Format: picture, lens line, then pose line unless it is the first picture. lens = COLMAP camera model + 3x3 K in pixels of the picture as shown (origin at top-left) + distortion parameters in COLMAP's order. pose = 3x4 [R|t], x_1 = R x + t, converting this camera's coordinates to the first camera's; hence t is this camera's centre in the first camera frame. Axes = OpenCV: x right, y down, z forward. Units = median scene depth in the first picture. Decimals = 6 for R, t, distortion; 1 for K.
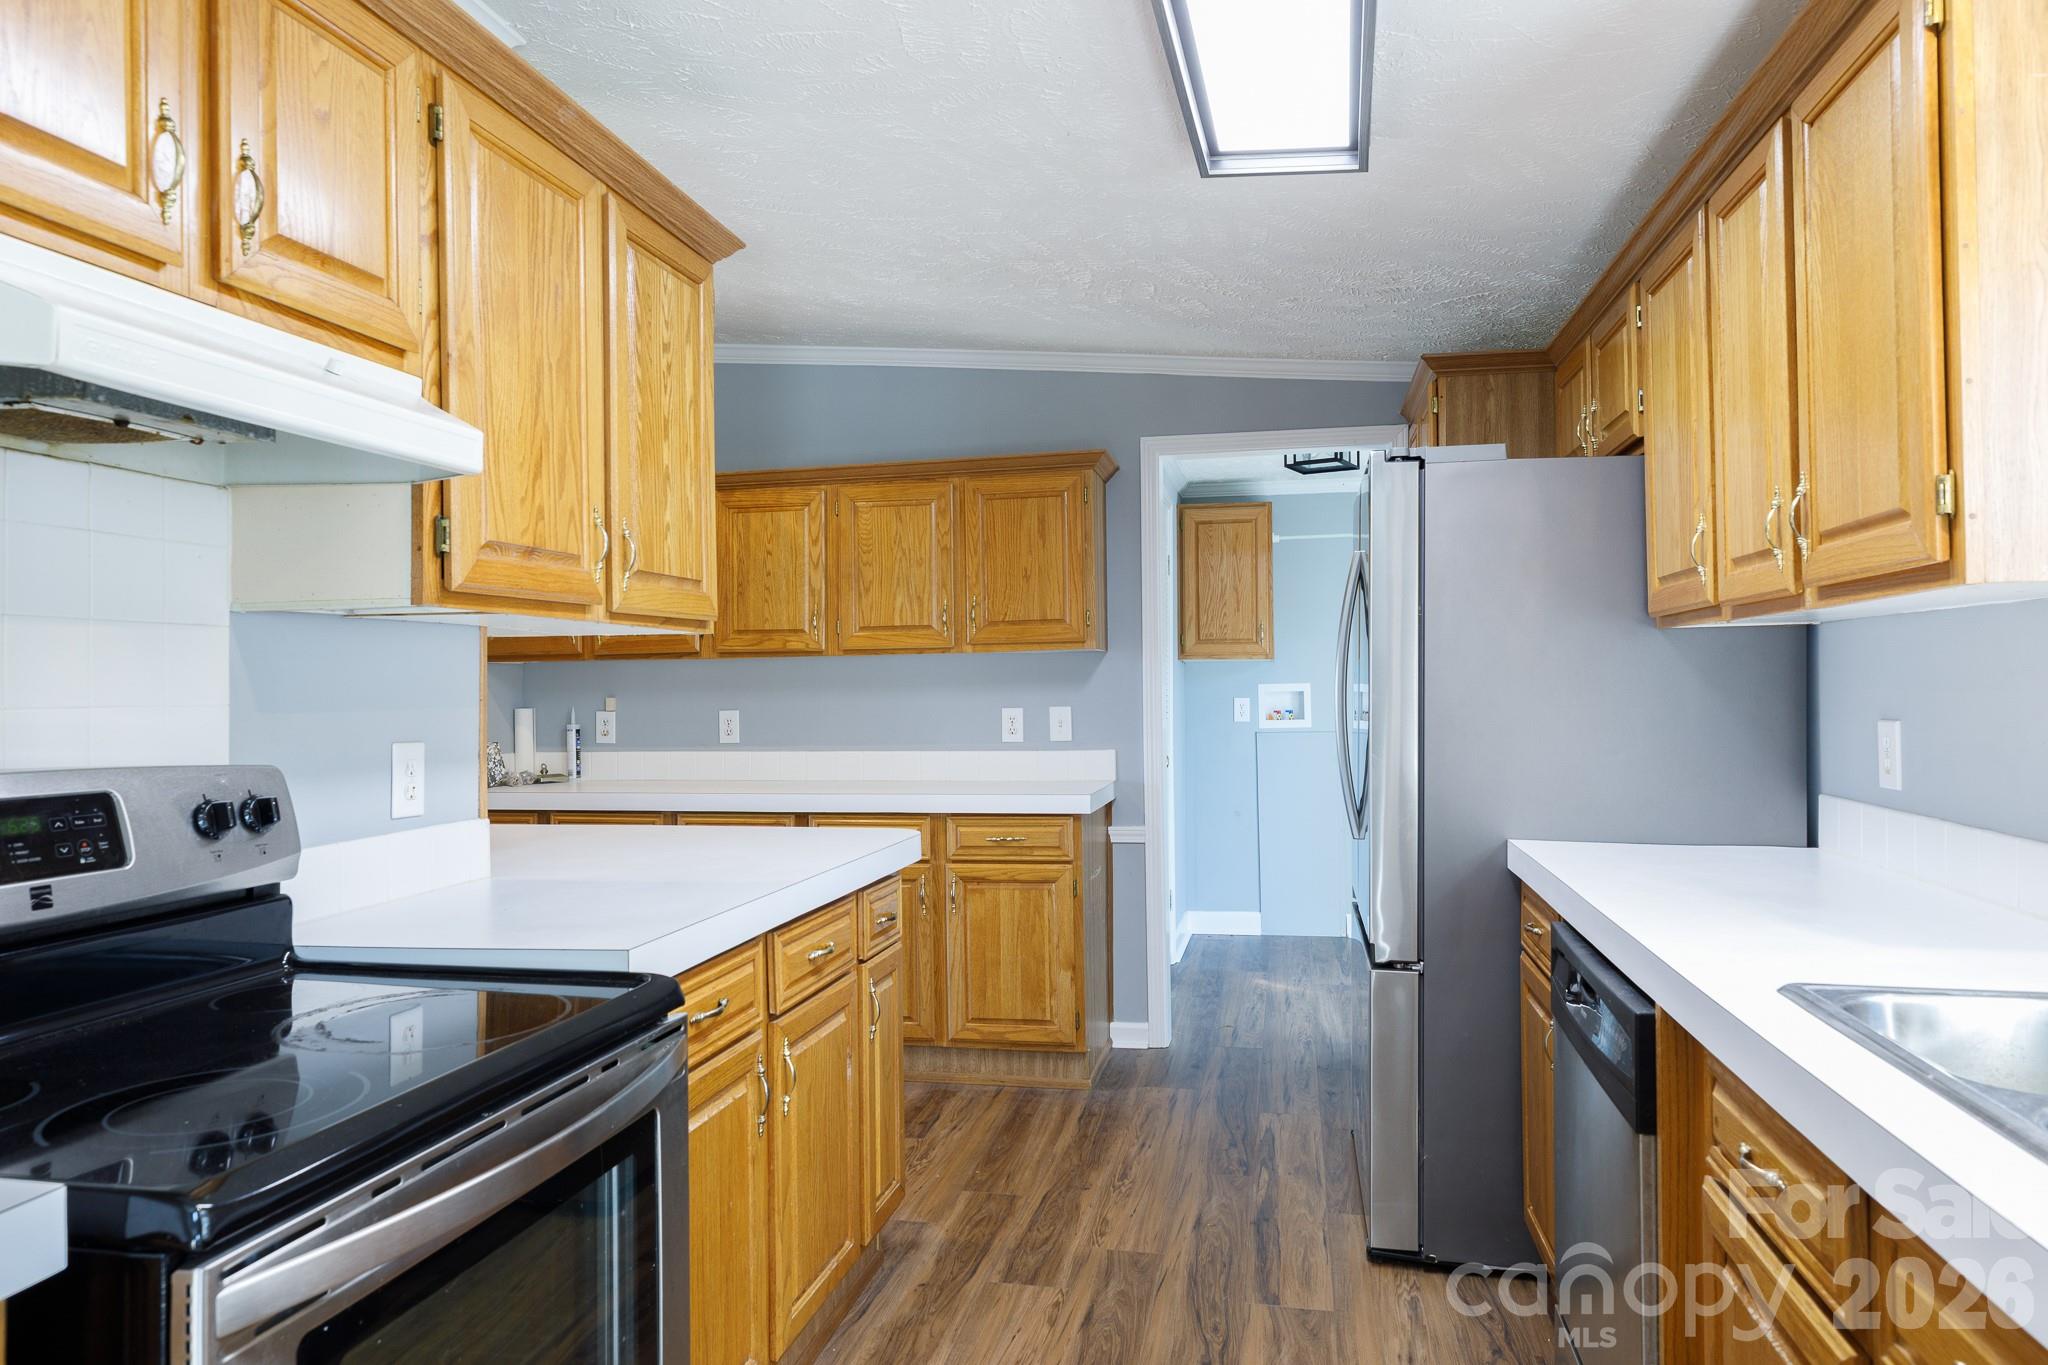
lens RADIAL K [[1342.5, 0, 1031.1], [0, 1342.5, 677.8], [0, 0, 1]] dist [0.001385, -0.000086]
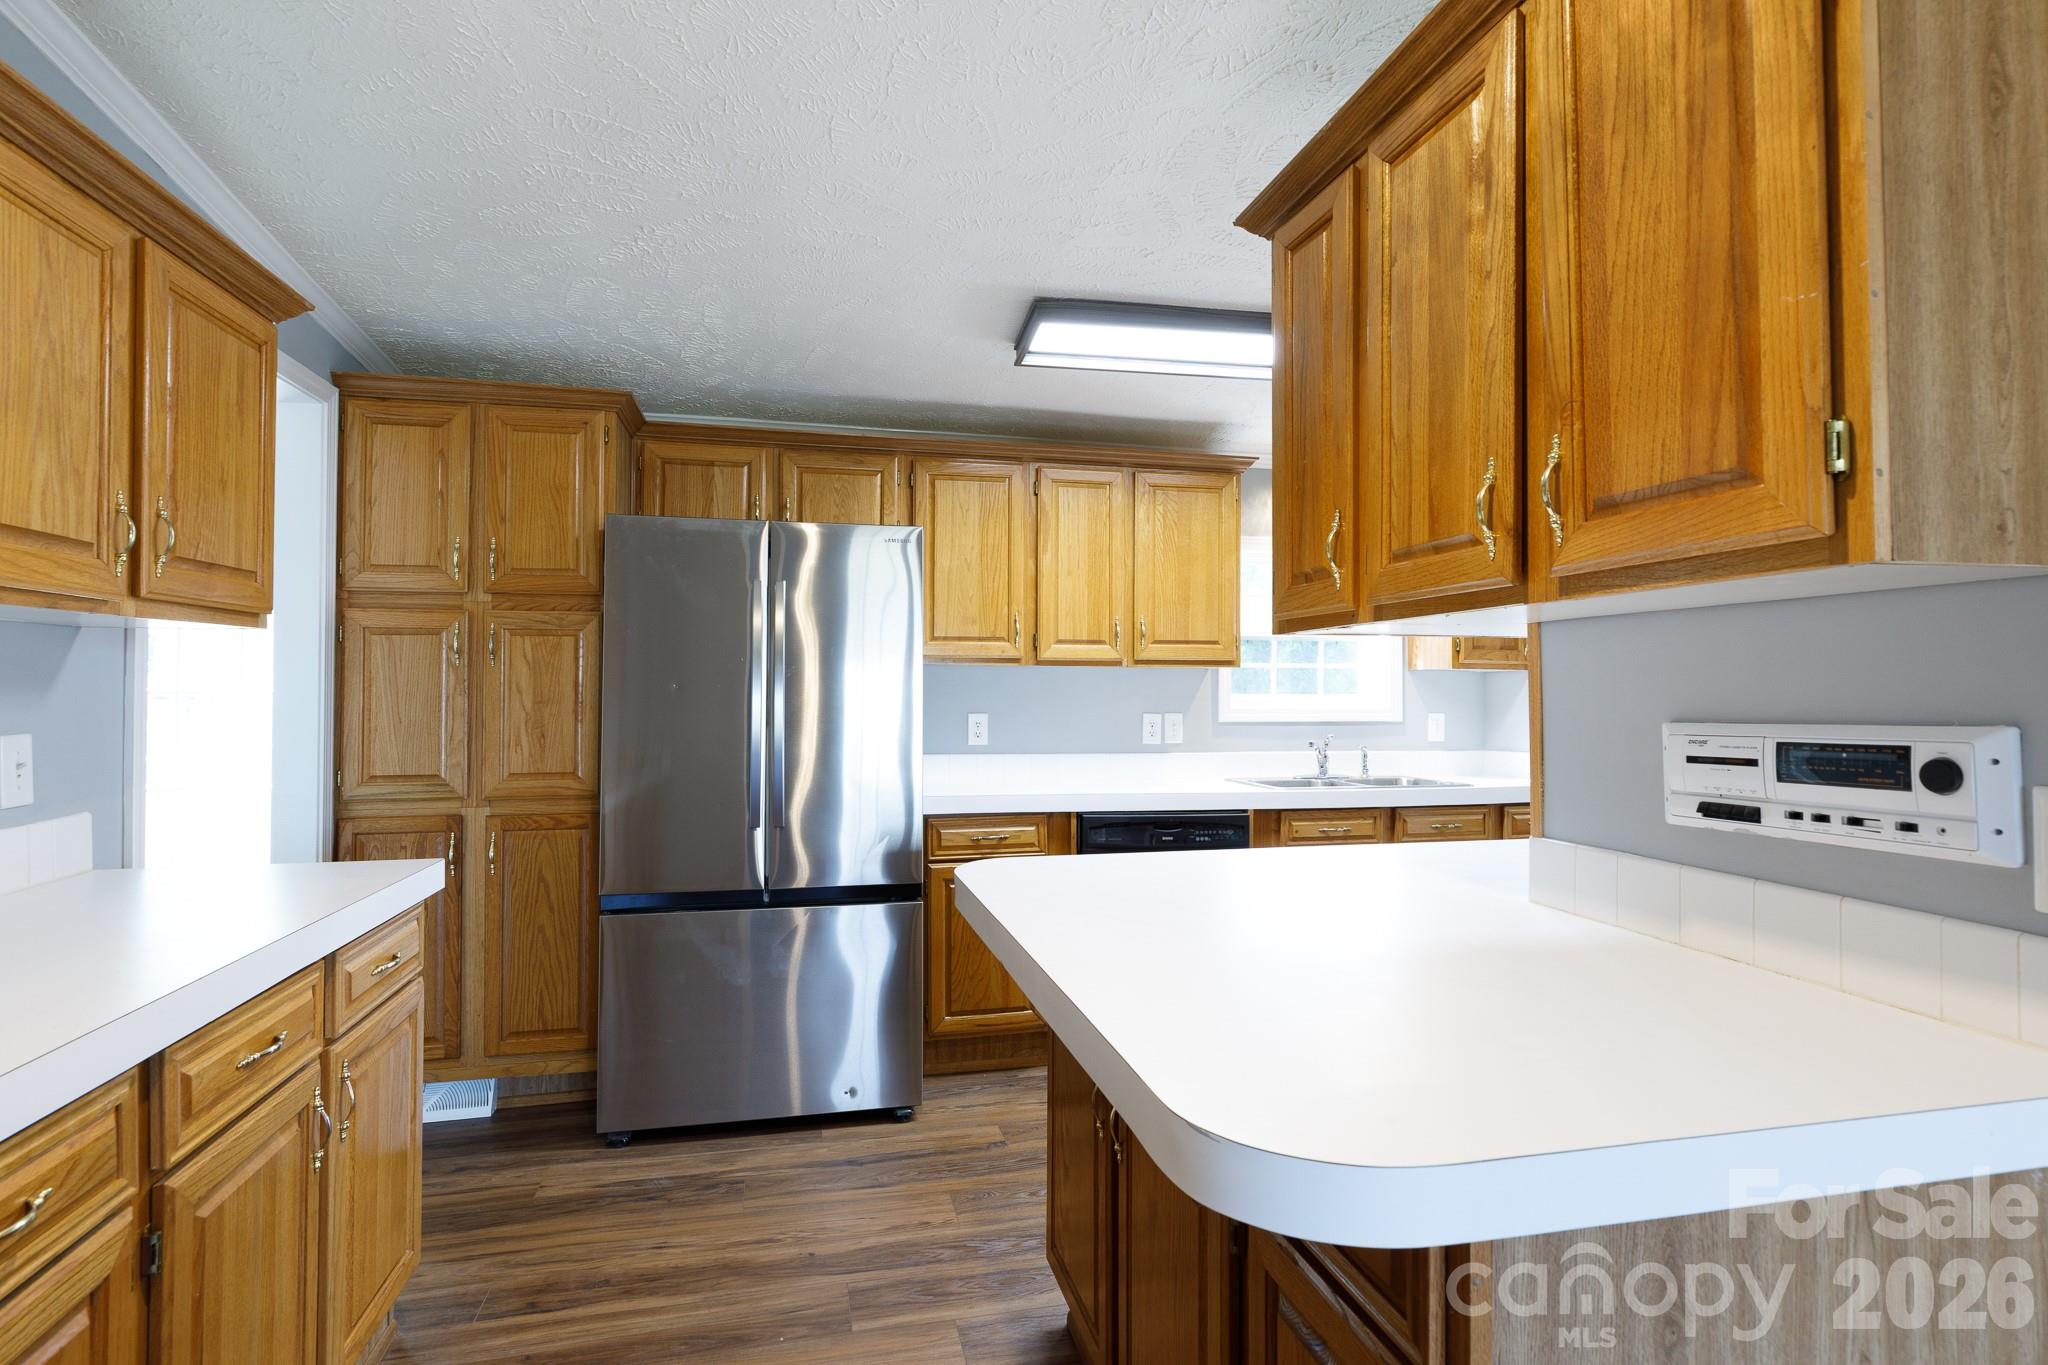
lens RADIAL K [[1016.8, 0, 1029.8], [0, 1016.8, 677.3], [0, 0, 1]] dist [-0.003645, -0.000328]
pose [[-0.414077, 0.022943, 0.909953, -0.669733], [-0.001150, 0.999668, -0.025728, 0.014388], [-0.910241, -0.011700, -0.413914, 1.200323]]
